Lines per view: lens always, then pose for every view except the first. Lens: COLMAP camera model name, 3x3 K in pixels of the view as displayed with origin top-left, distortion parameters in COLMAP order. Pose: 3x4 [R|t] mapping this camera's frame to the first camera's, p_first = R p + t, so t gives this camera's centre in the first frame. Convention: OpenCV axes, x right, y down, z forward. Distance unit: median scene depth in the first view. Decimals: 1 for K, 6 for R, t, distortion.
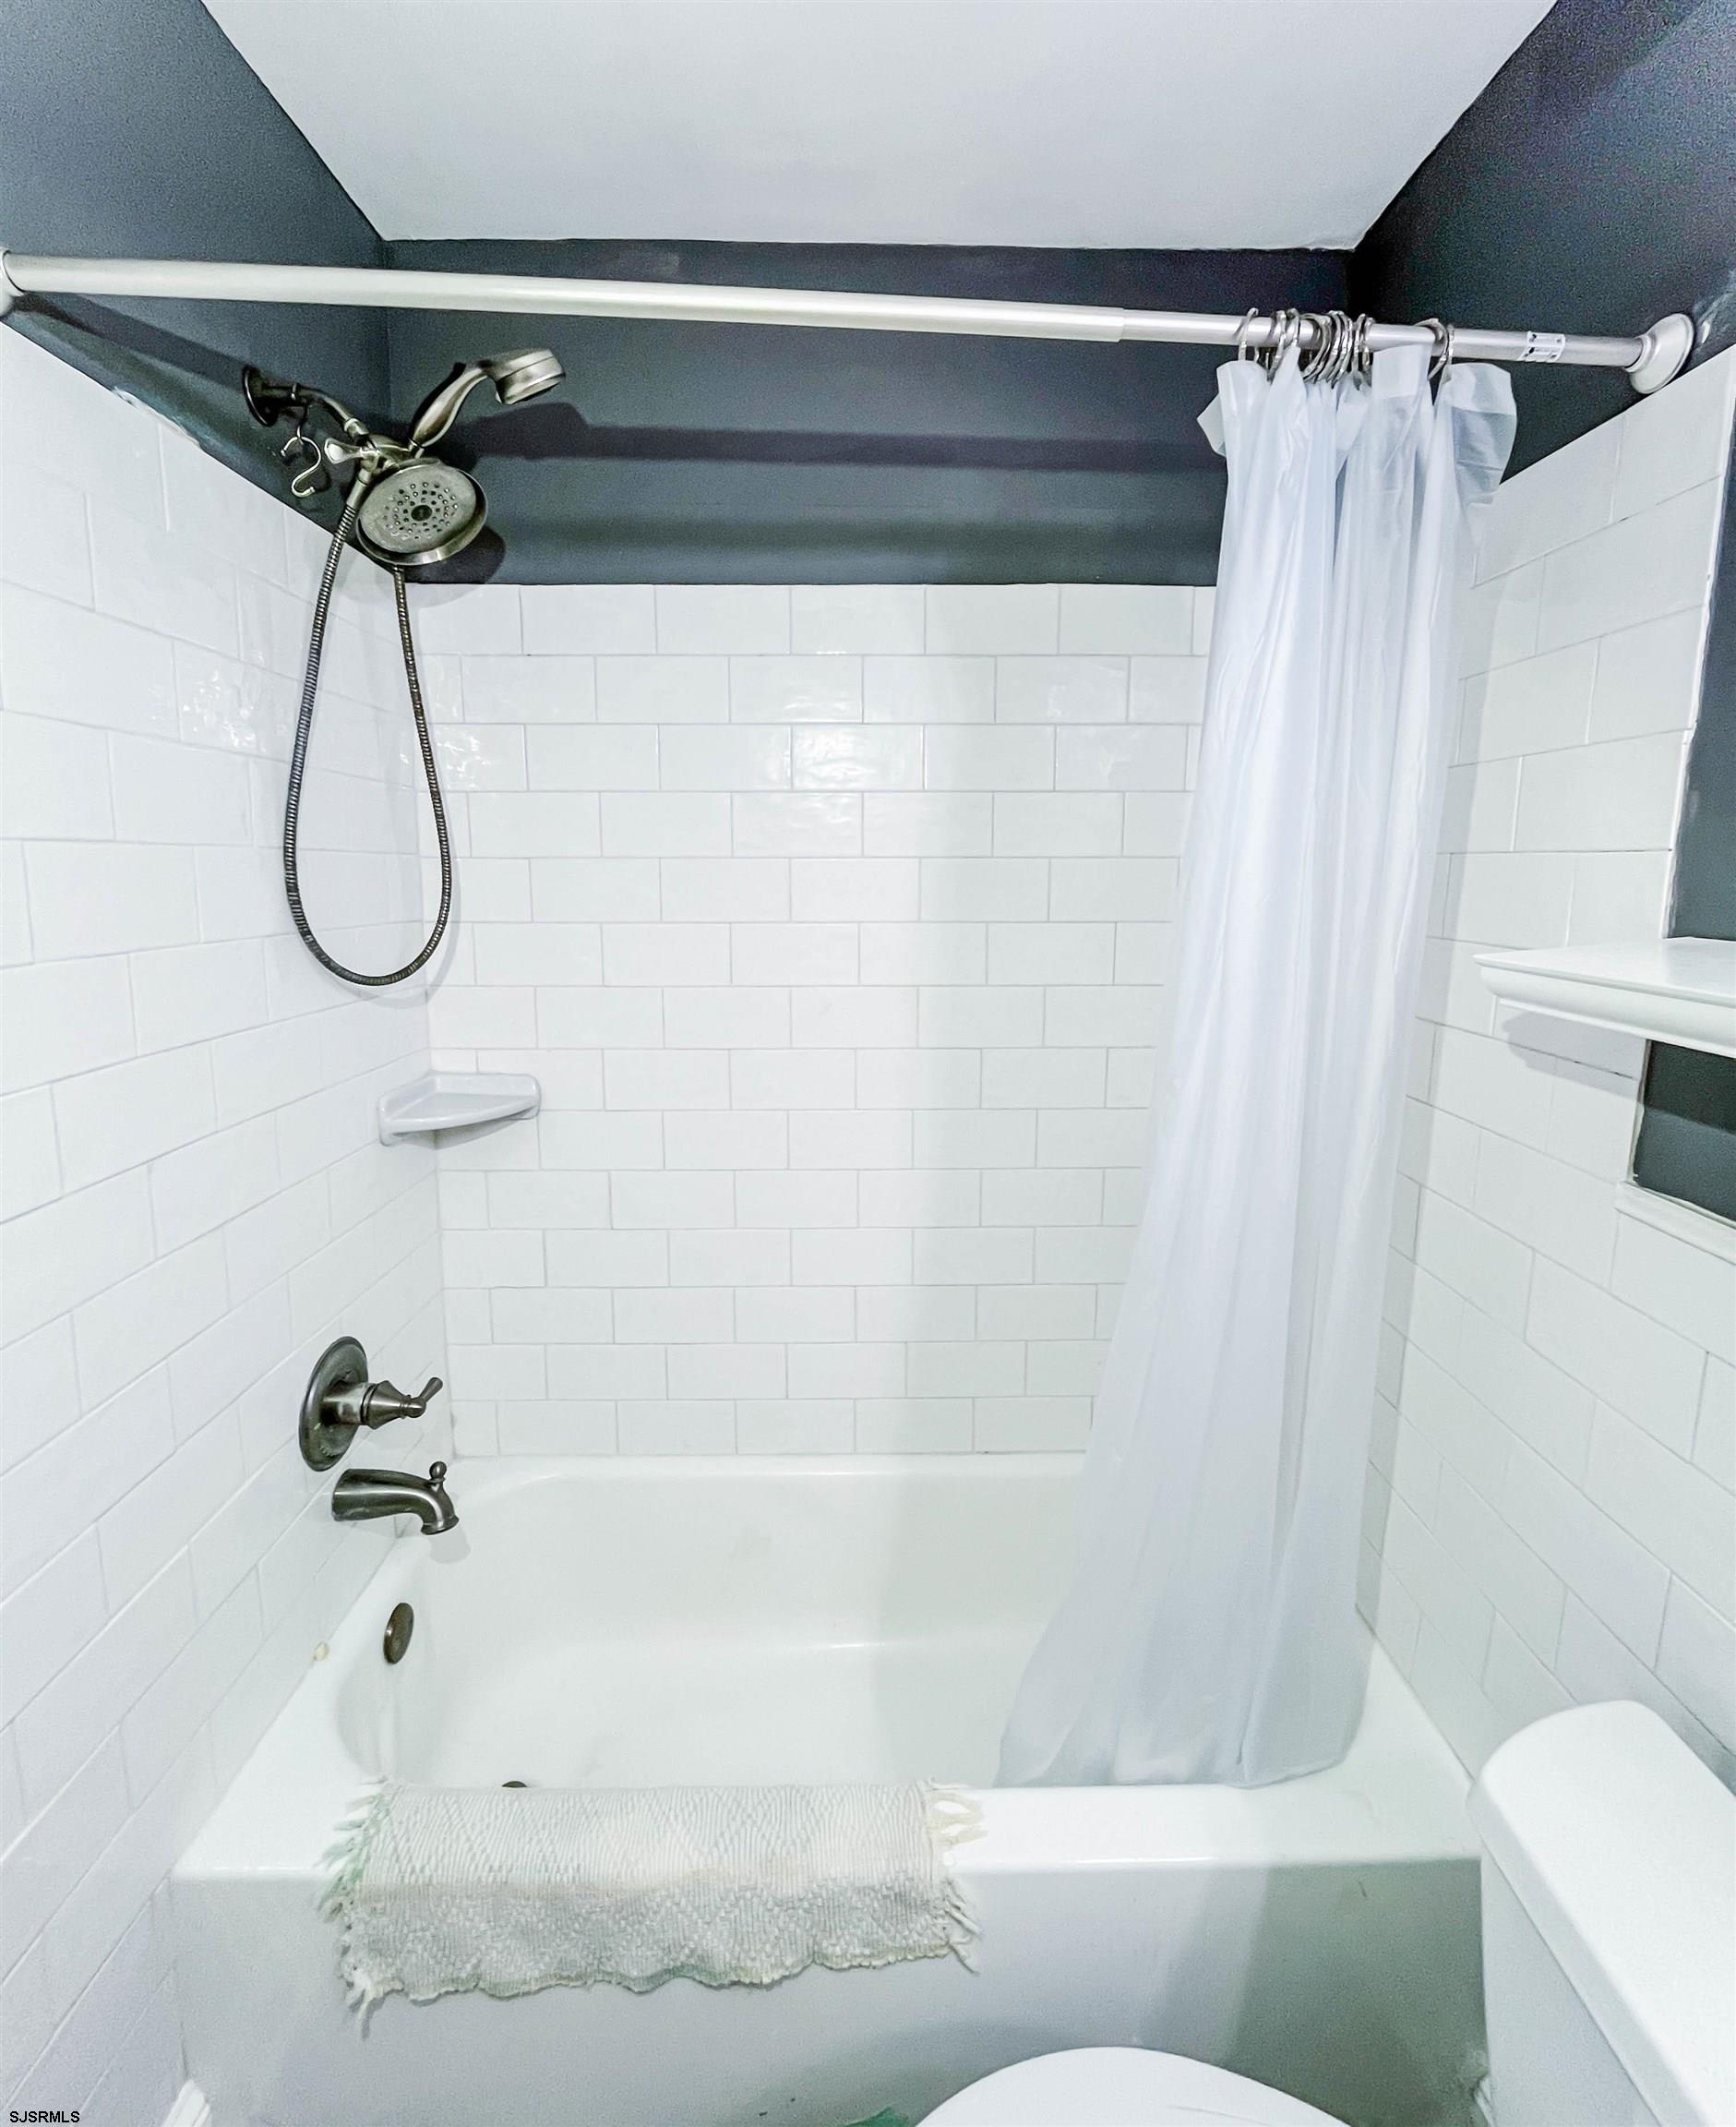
lens RADIAL K [[959.8, 0, 865.3], [0, 959.8, 999.1], [0, 0, 1]] dist [-0.013981, 0.003357]
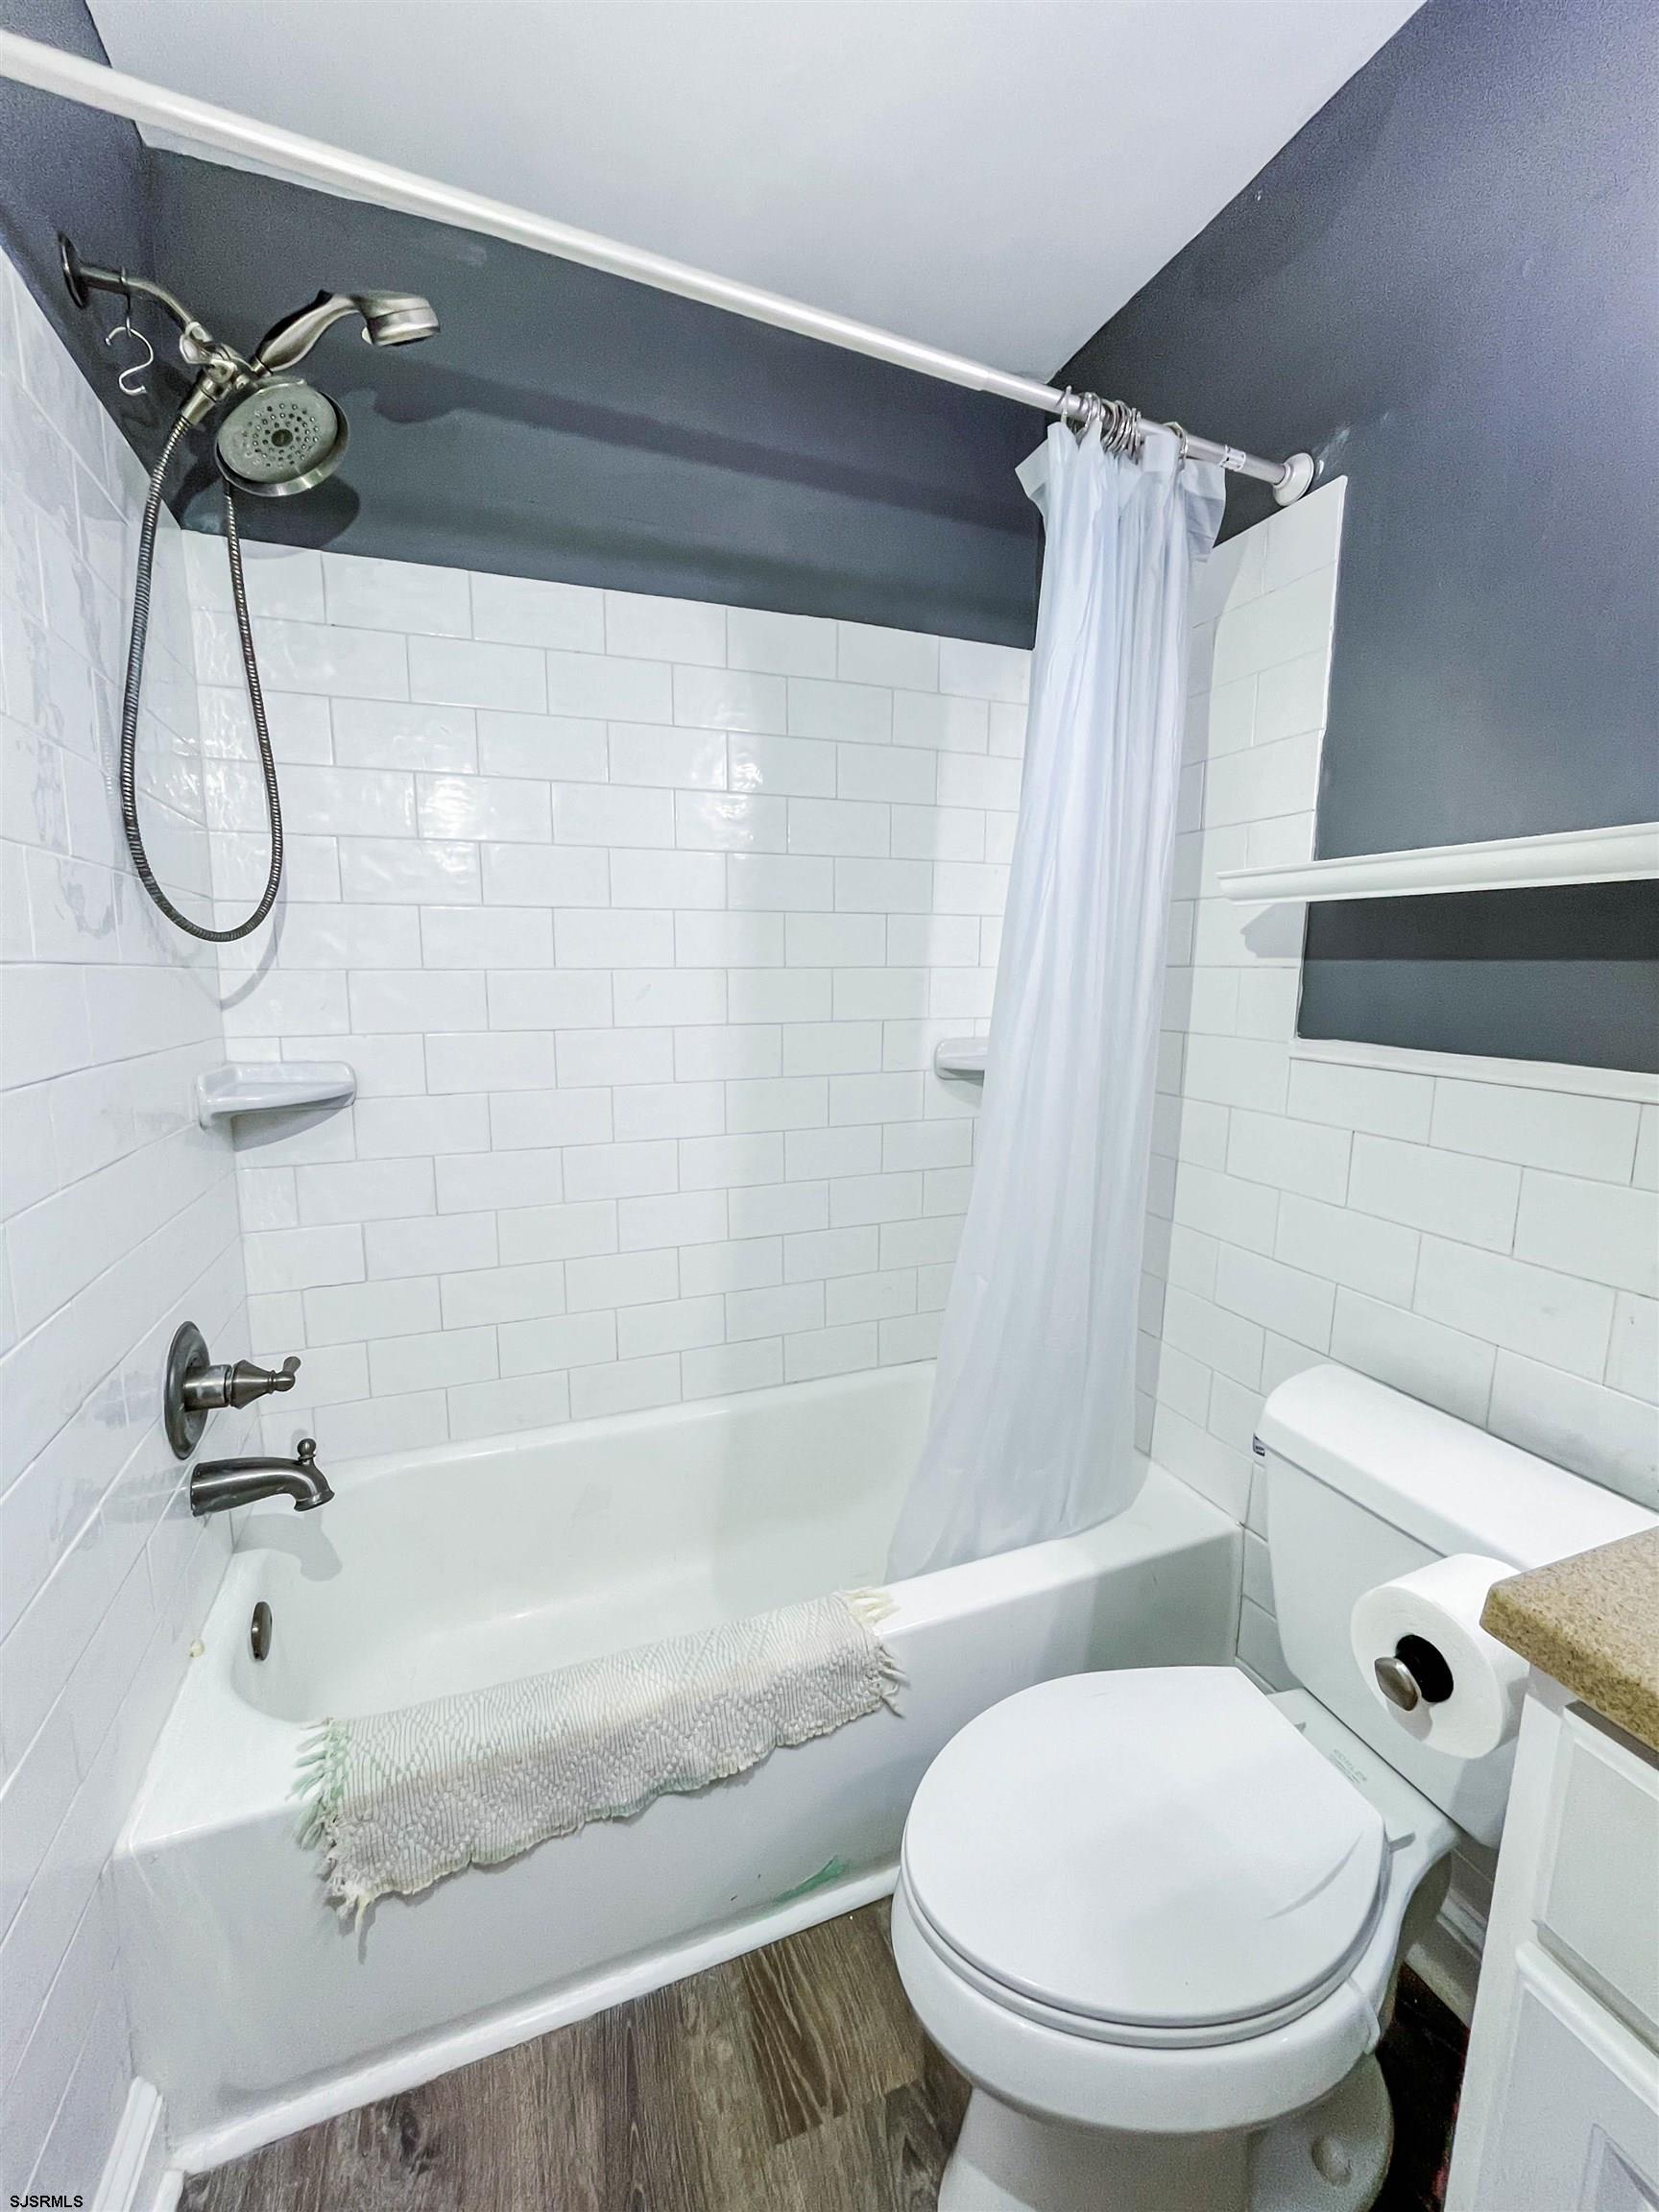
lens RADIAL K [[913.6, 0, 834.8], [0, 913.6, 1097.1], [0, 0, 1]] dist [-0.007112, -0.000077]
pose [[0.935650, -0.052915, 0.348939, -0.331810], [0.049823, 0.998599, 0.017838, 0.196938], [-0.349393, 0.000695, 0.936976, -0.075492]]
